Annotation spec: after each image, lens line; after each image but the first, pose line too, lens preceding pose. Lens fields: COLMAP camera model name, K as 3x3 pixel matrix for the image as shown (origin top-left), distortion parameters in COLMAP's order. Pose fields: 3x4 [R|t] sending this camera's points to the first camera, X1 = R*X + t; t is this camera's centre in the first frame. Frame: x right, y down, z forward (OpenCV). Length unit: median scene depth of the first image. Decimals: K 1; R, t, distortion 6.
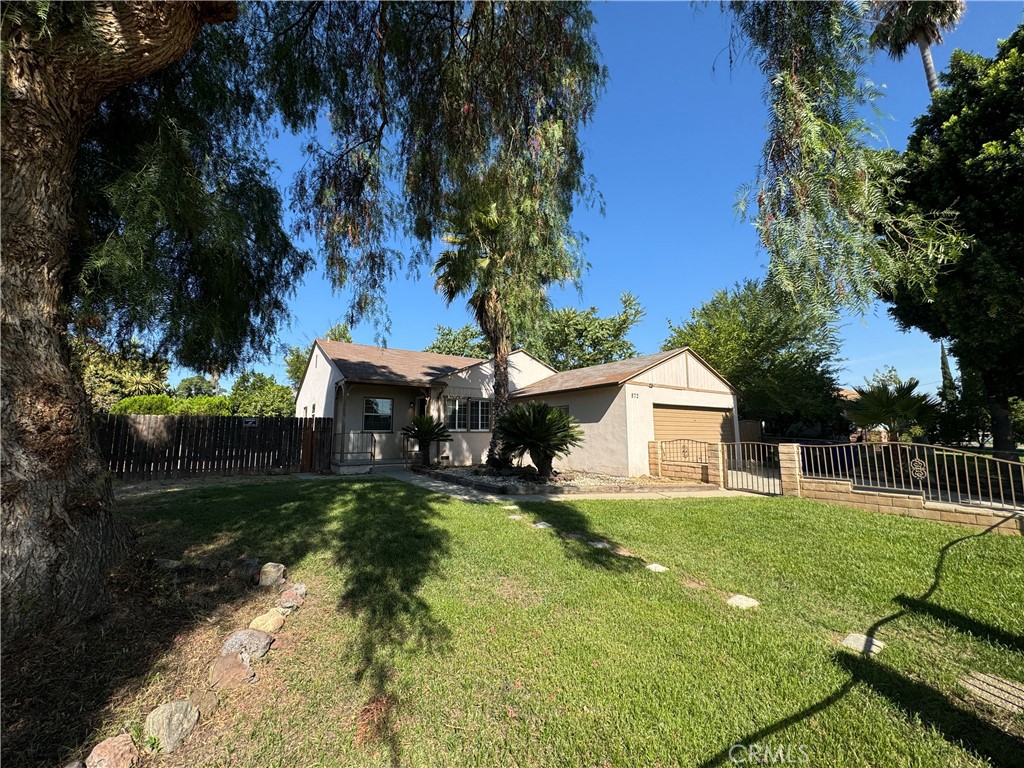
lens RADIAL K [[409.1, 0, 512.0], [0, 409.1, 384.0], [0, 0, 1]] dist [-0.001290, 0.000013]
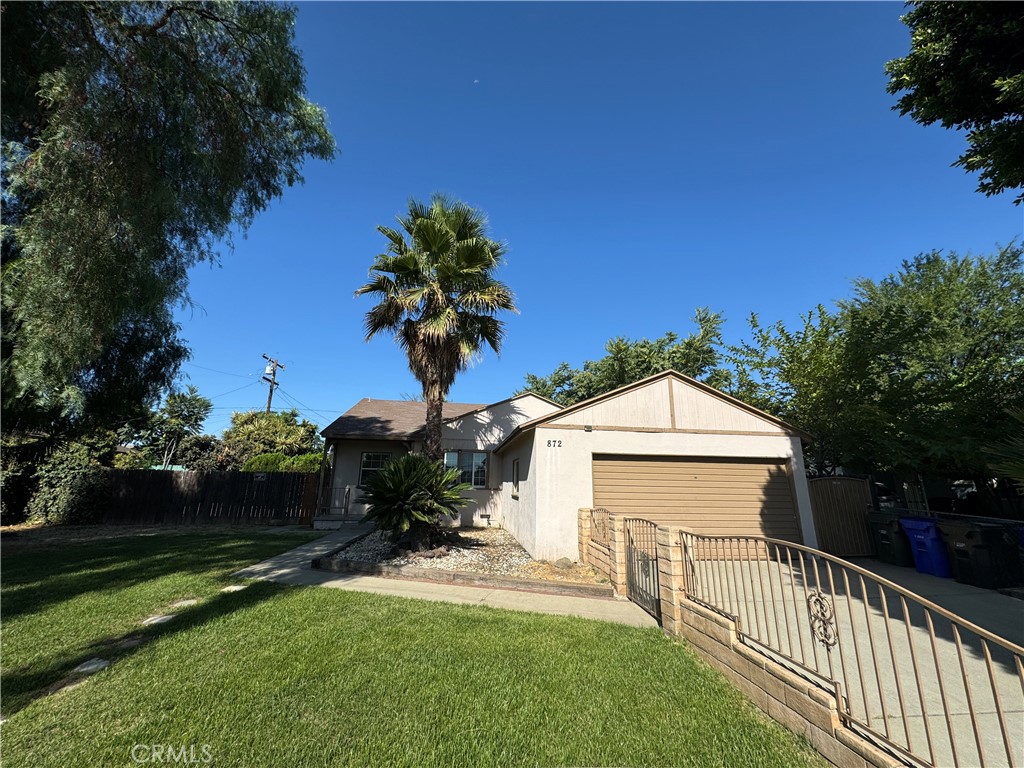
lens RADIAL K [[409.1, 0, 512.0], [0, 409.1, 384.0], [0, 0, 1]] dist [-0.001290, 0.000013]
pose [[0.890547, -0.094221, -0.445026, 0.490040], [0.039299, 0.990592, -0.131087, 0.013771], [0.453190, 0.099250, 0.885871, 0.264972]]
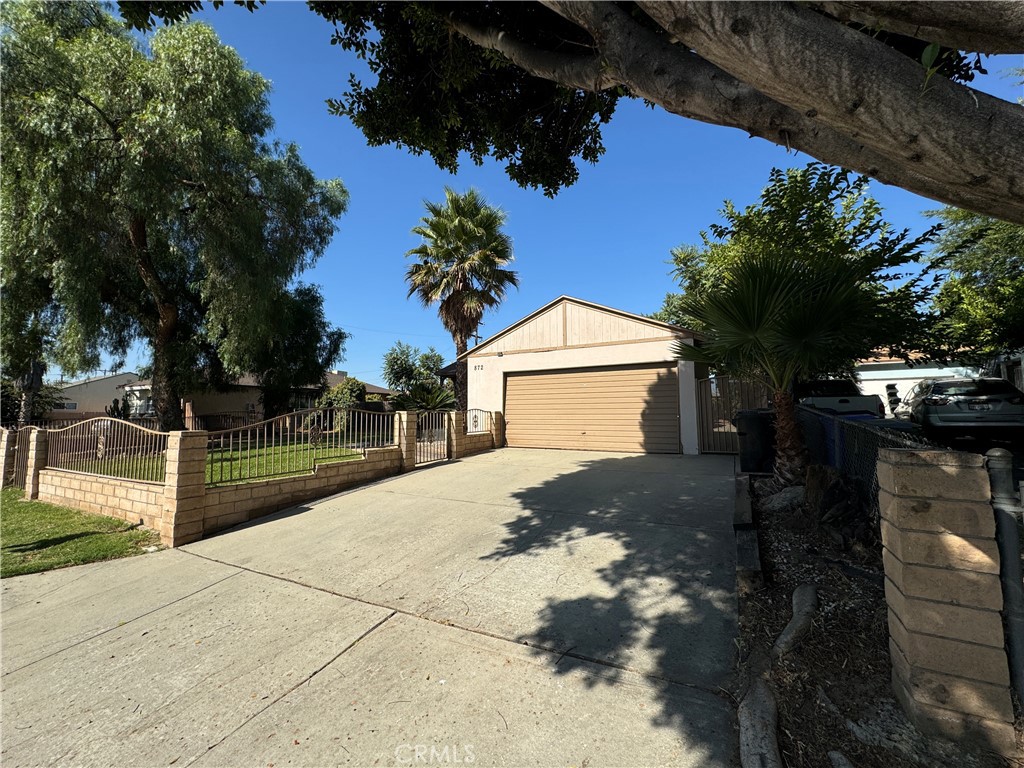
lens RADIAL K [[409.1, 0, 512.0], [0, 409.1, 384.0], [0, 0, 1]] dist [-0.001290, 0.000013]
pose [[0.442763, -0.069609, -0.893933, 1.079205], [0.117711, 0.992866, -0.019010, 0.084810], [0.888879, -0.096809, 0.447798, 0.526135]]
